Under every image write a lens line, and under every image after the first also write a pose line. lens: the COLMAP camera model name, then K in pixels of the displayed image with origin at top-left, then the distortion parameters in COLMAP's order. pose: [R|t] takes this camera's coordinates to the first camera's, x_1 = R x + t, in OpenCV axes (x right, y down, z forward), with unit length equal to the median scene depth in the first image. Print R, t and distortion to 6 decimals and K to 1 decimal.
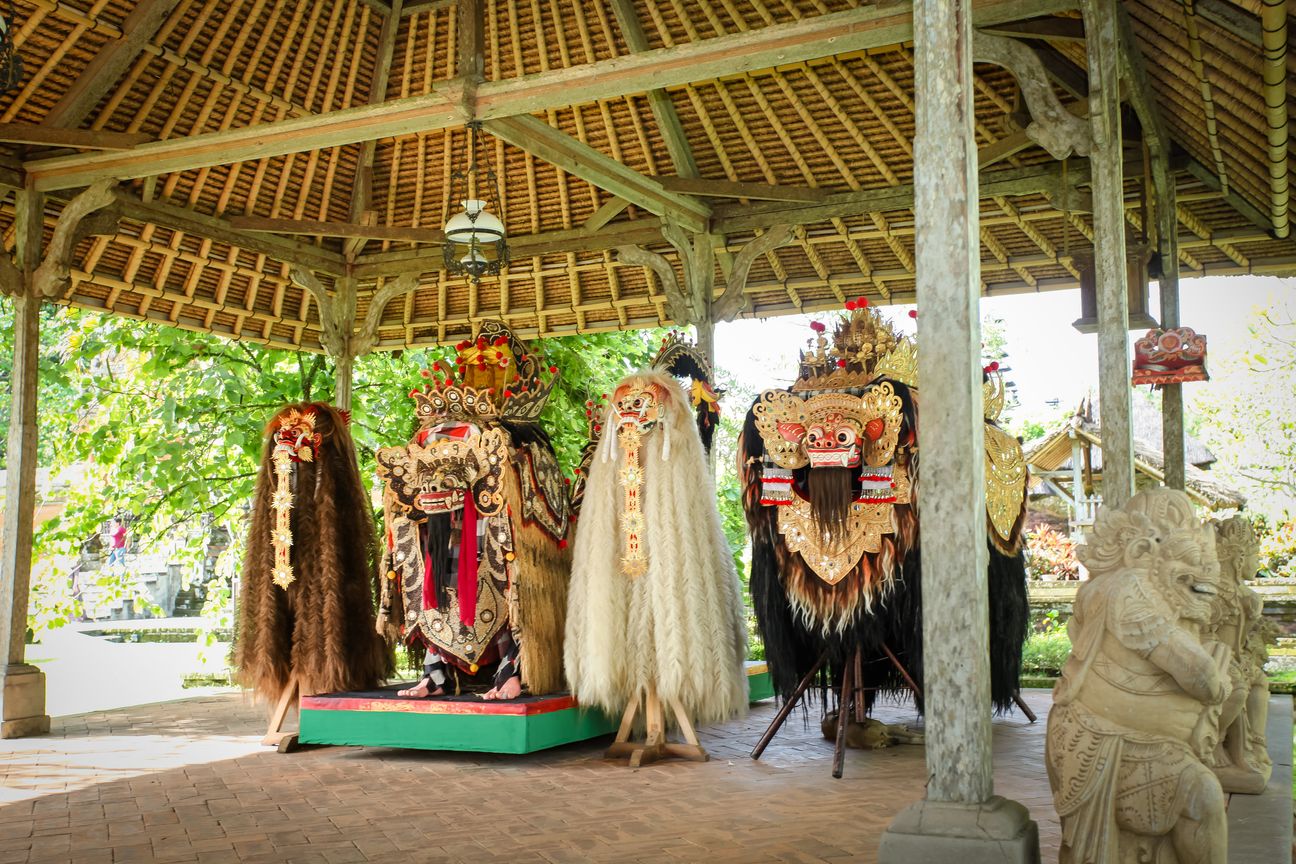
lens RADIAL K [[1387.6, 0, 648.0], [0, 1387.6, 432.0], [0, 0, 1]] dist [-0.000561, 0.151291]
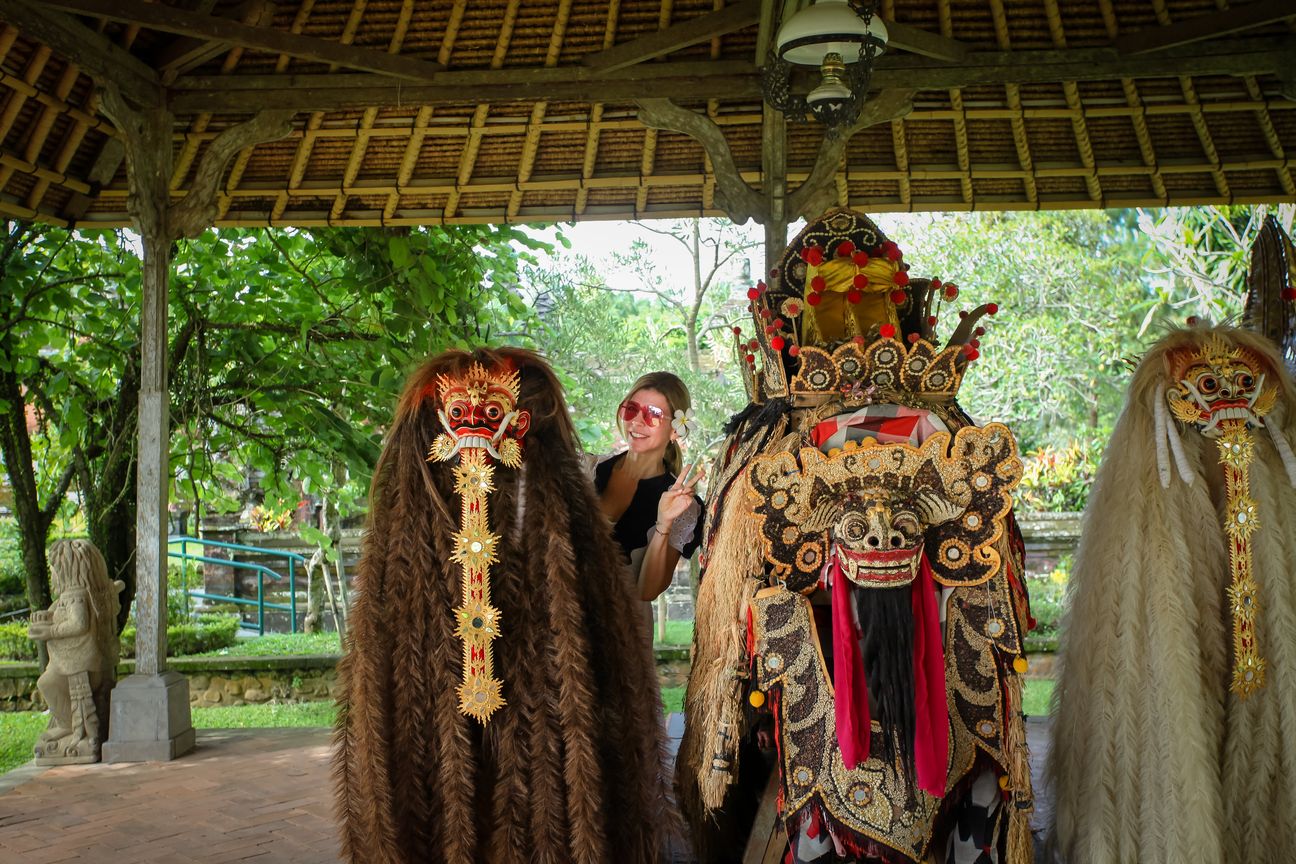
lens RADIAL K [[1387.6, 0, 648.0], [0, 1387.6, 432.0], [0, 0, 1]] dist [-0.000561, 0.151291]
pose [[0.926494, 0.002358, 0.376301, -0.419306], [-0.032336, 0.996781, 0.073368, -0.032921], [-0.374917, -0.080143, 0.923588, 0.549876]]
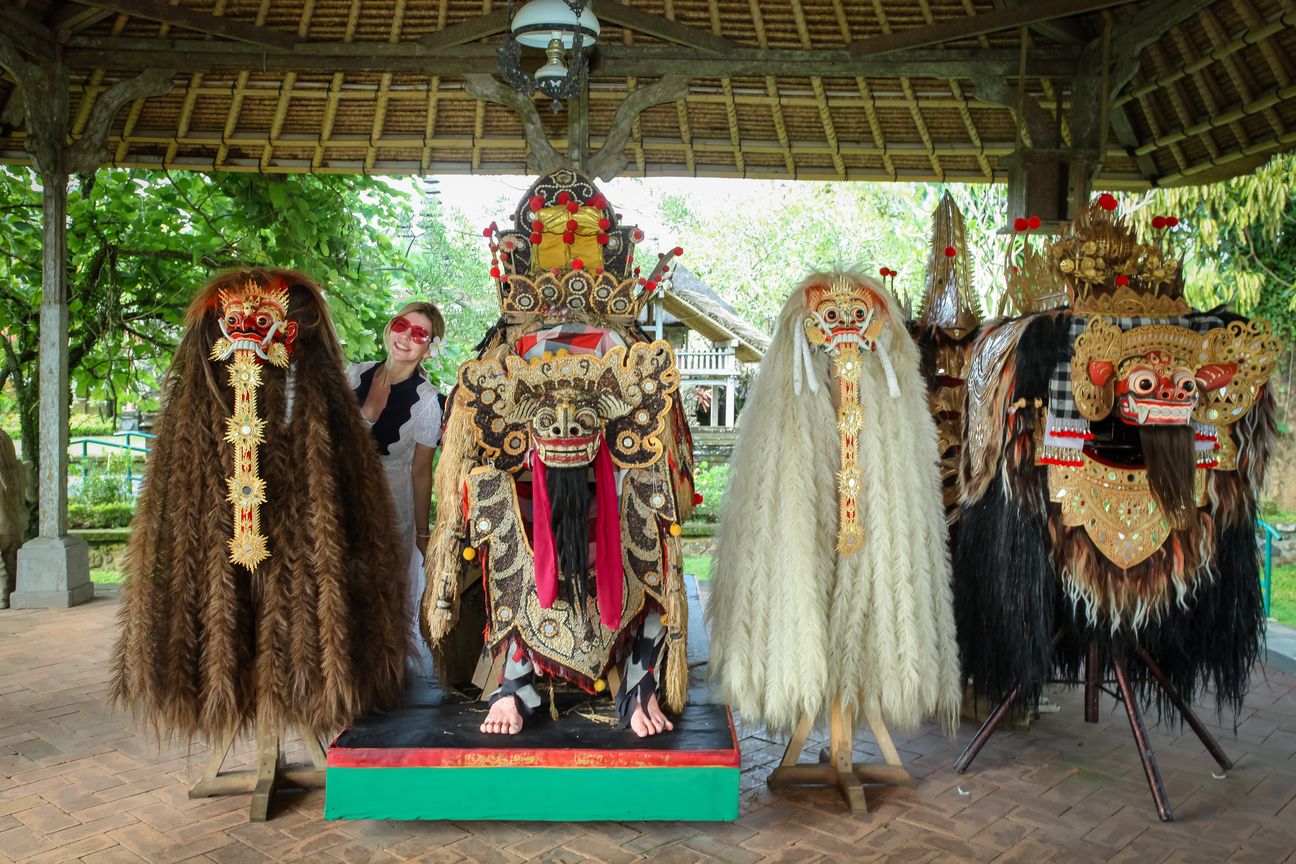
lens RADIAL K [[1130.9, 0, 646.2], [0, 1130.9, 434.1], [0, 0, 1]] dist [-0.020875, 0.078273]
pose [[0.893054, -0.004071, 0.449931, -0.351953], [-0.063827, 0.988701, 0.135633, -0.030745], [-0.445399, -0.149845, 0.882704, 0.503880]]
